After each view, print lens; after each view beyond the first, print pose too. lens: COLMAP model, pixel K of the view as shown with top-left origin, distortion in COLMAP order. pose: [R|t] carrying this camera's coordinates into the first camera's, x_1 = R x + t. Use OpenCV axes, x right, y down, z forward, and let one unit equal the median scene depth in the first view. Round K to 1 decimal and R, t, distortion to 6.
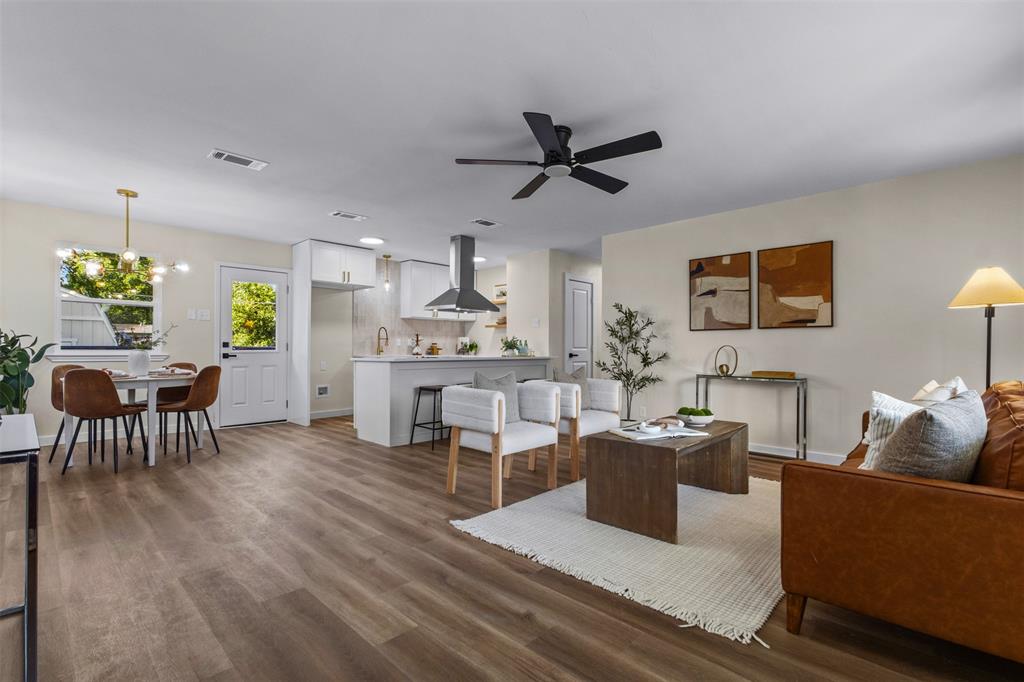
lens RADIAL K [[472.5, 0, 511.4], [0, 472.5, 344.3], [0, 0, 1]] dist [0.001538, 0.000098]
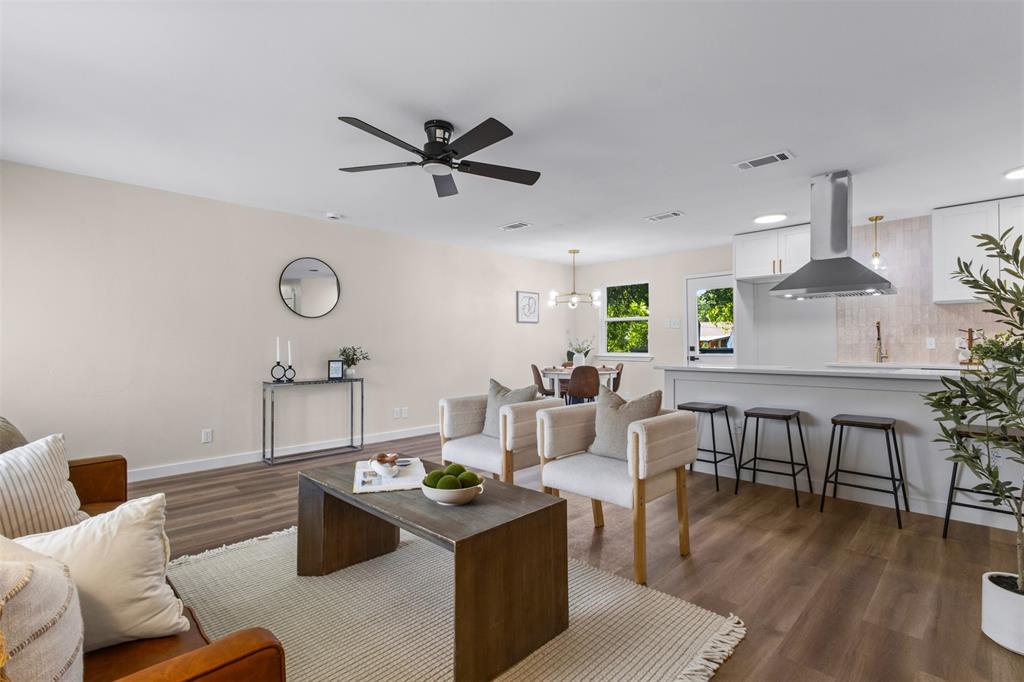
lens RADIAL K [[472.5, 0, 511.4], [0, 472.5, 344.3], [0, 0, 1]] dist [0.001538, 0.000098]
pose [[-0.010957, -0.006473, -0.999919, 0.424884], [0.011666, 0.999910, -0.006600, -0.005512], [0.999872, -0.011737, -0.010880, 0.477366]]
